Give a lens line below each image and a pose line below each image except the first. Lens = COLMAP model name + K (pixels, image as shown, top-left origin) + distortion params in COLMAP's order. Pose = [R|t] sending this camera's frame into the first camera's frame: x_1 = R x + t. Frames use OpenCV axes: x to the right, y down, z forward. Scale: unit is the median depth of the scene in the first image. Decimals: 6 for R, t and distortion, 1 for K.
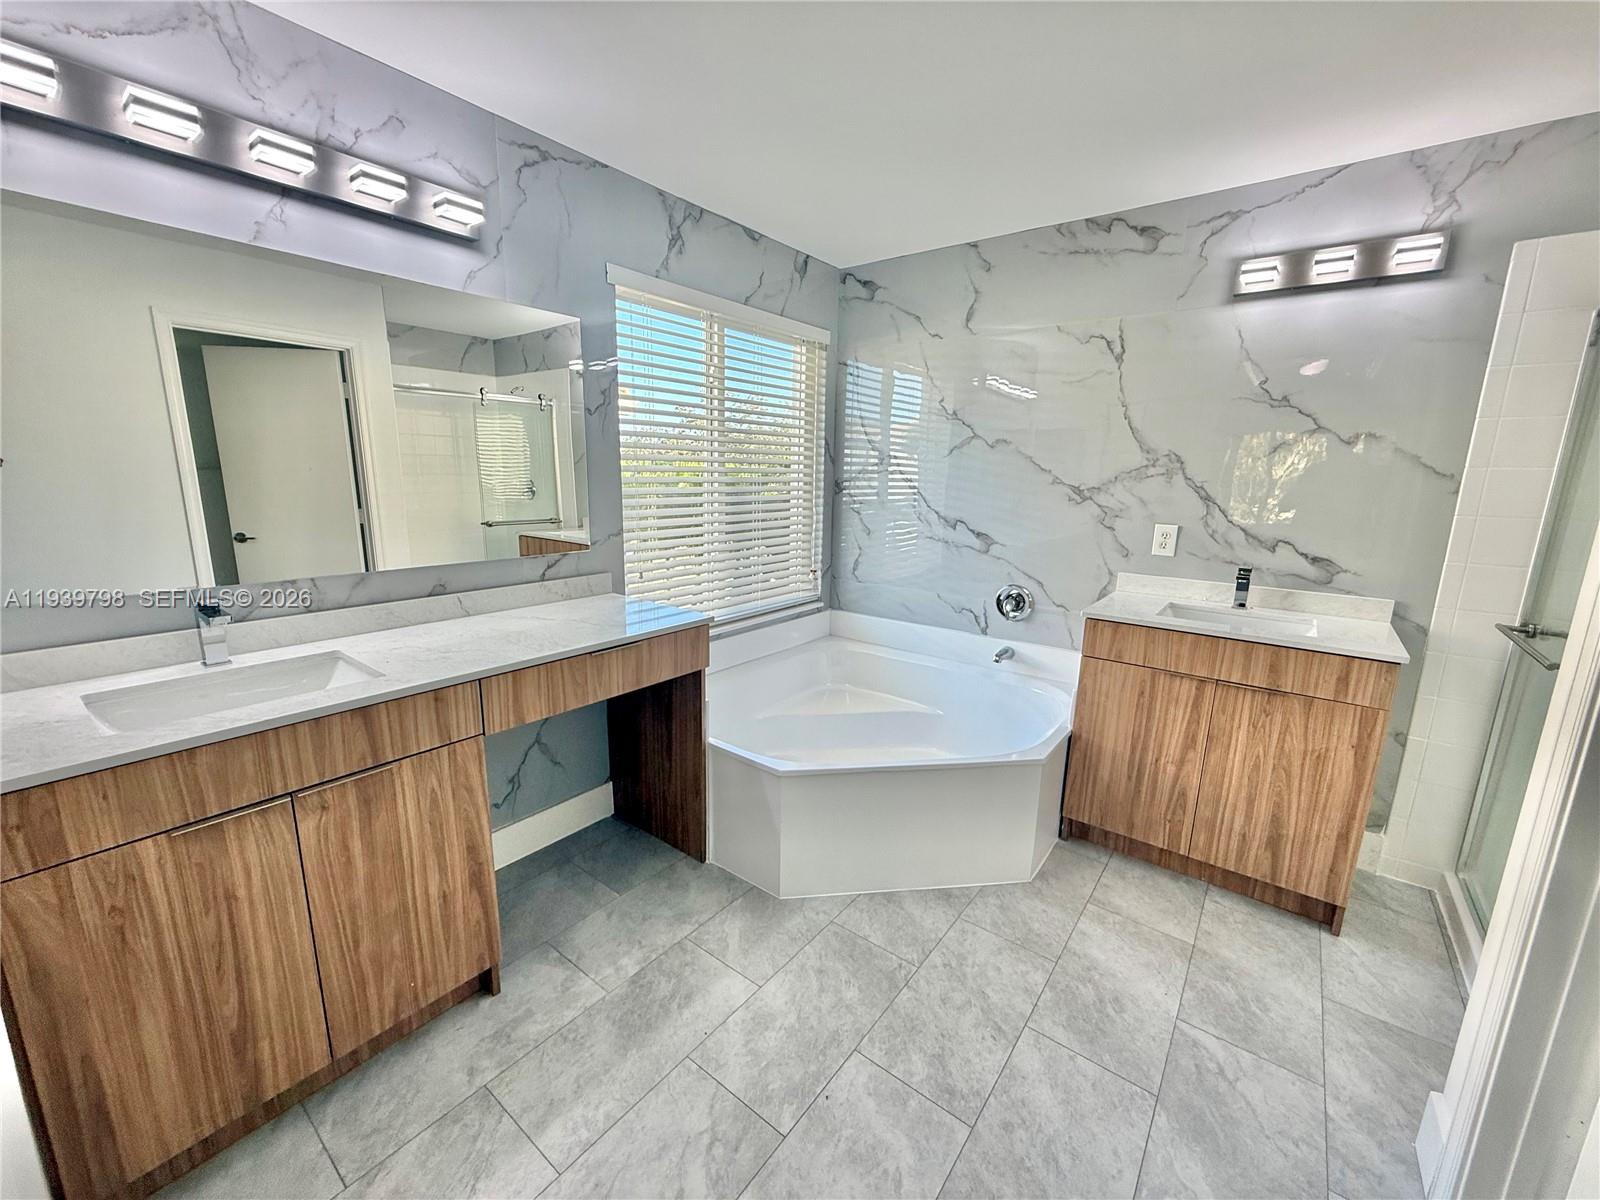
lens RADIAL K [[639.1, 0, 799.5], [0, 639.1, 599.6], [0, 0, 1]] dist [0.001014, 0.000072]
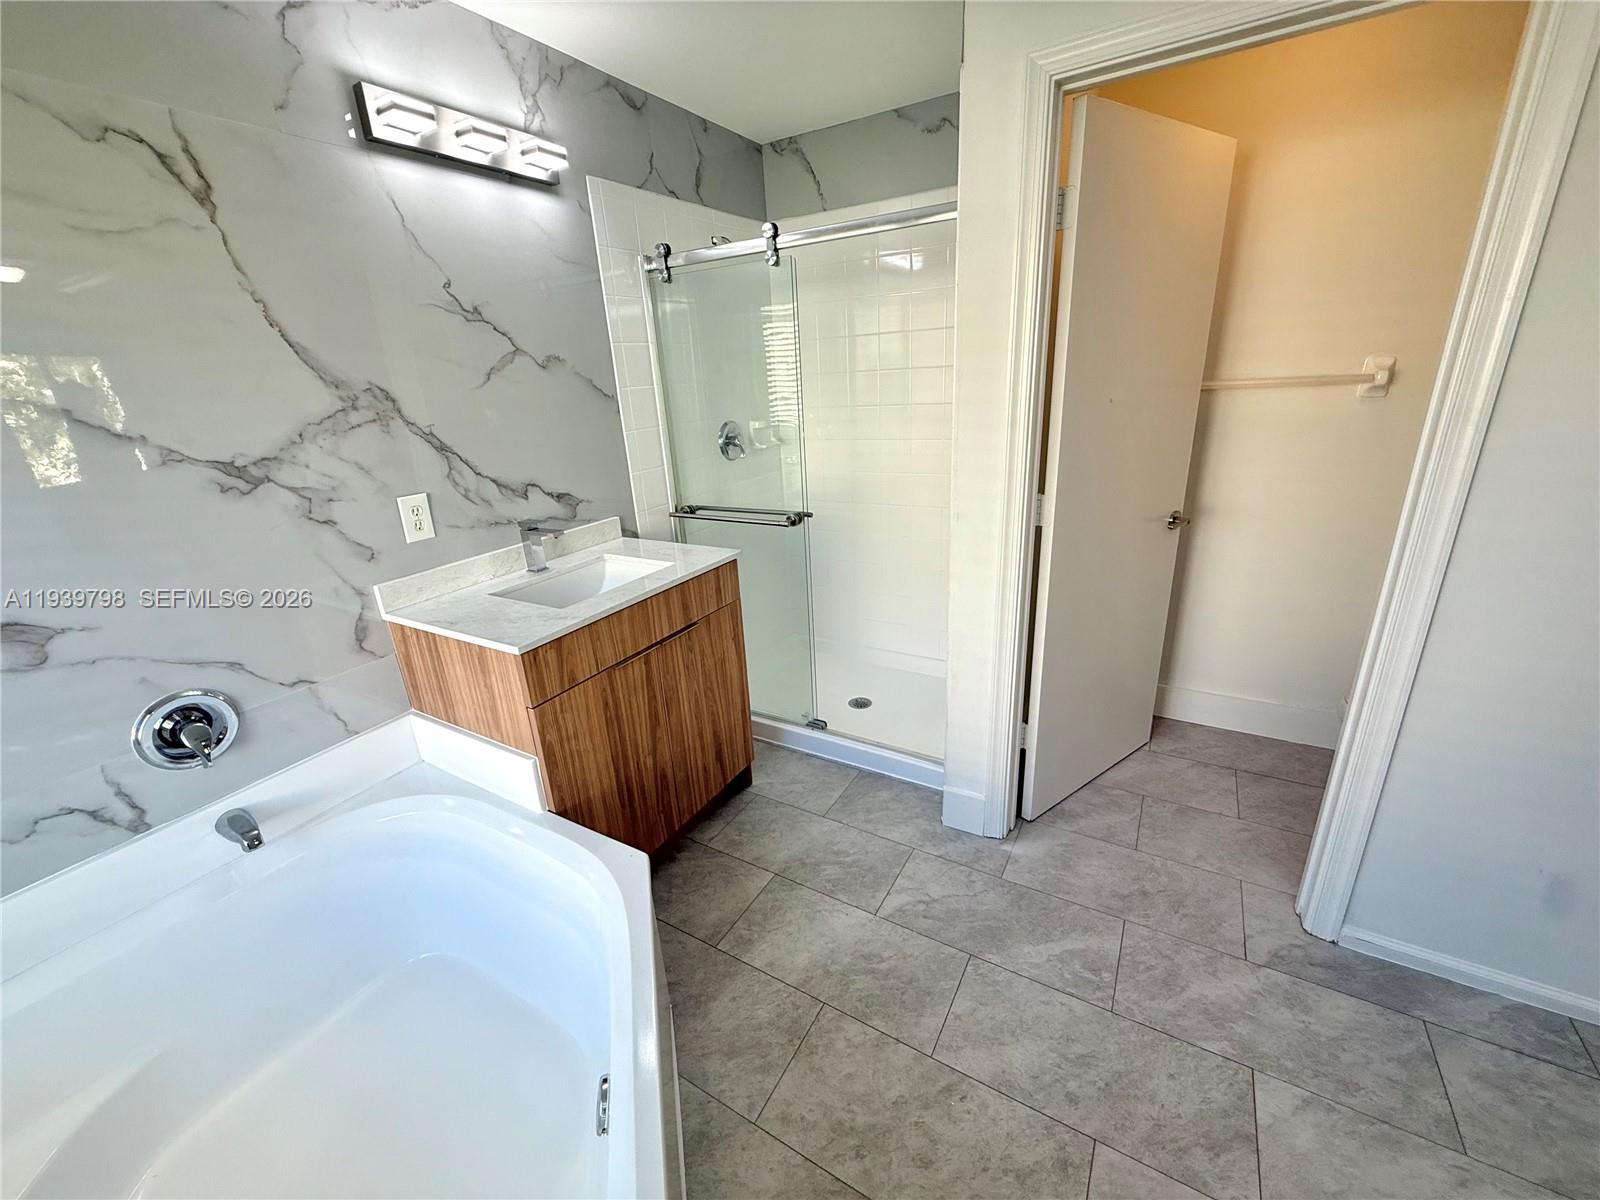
lens RADIAL K [[639.1, 0, 798.2], [0, 639.1, 601.2], [0, 0, 1]] dist [0.001014, 0.000072]
pose [[-0.122554, -0.347259, 0.929727, -0.150373], [0.248558, 0.896194, 0.367499, -0.176059], [-0.960833, 0.276130, -0.023518, 0.707343]]
